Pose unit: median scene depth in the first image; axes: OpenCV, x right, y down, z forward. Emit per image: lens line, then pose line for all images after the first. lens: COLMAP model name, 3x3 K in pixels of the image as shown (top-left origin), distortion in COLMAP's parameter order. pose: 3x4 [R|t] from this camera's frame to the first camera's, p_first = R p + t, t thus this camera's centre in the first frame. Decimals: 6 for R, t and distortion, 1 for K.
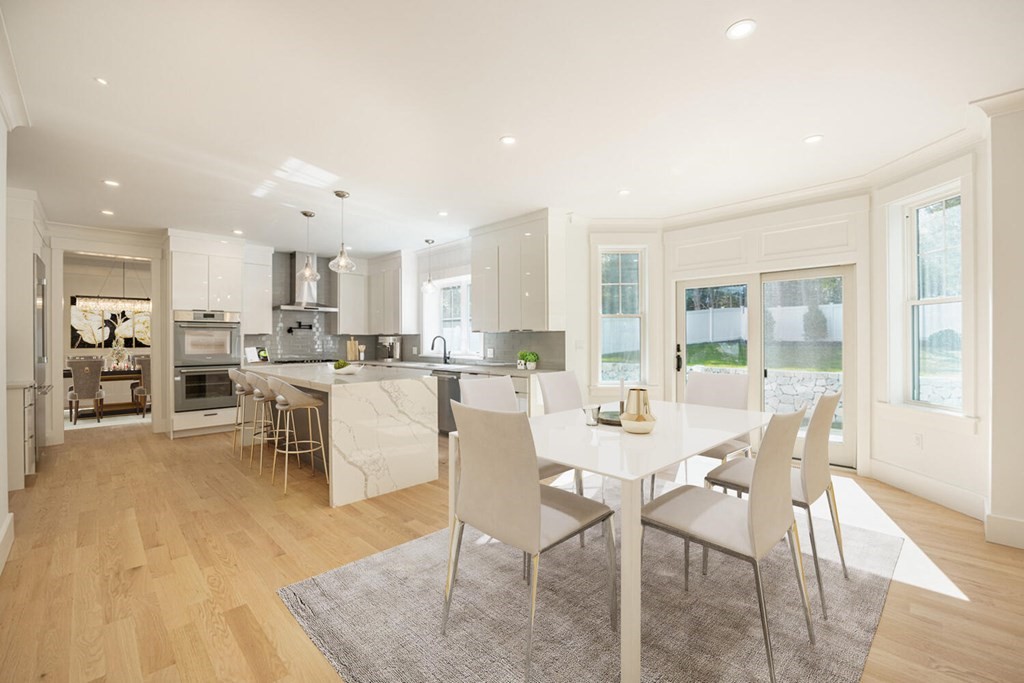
lens RADIAL K [[429.6, 0, 512.0], [0, 429.6, 341.5], [0, 0, 1]] dist [0.037437, 0.000006]
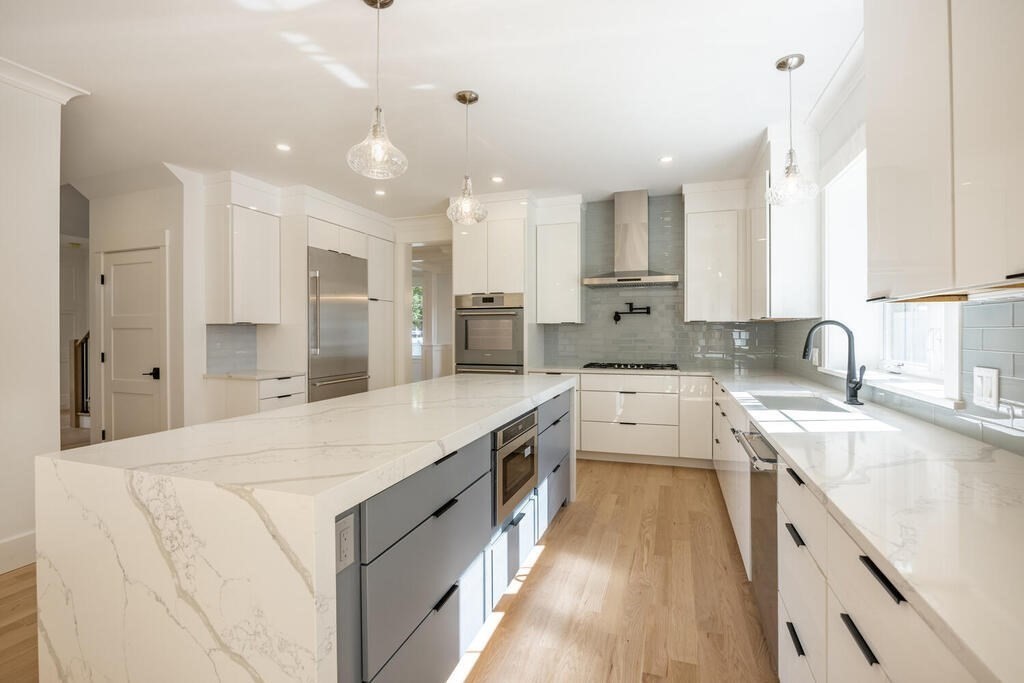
lens RADIAL K [[463.4, 0, 512.0], [0, 463.4, 341.5], [0, 0, 1]] dist [-0.014702, -0.000141]
pose [[0.448983, 0.021194, -0.893289, 0.055760], [-0.002146, 0.999741, 0.022641, -0.003904], [0.893538, -0.008248, 0.448913, 0.613360]]
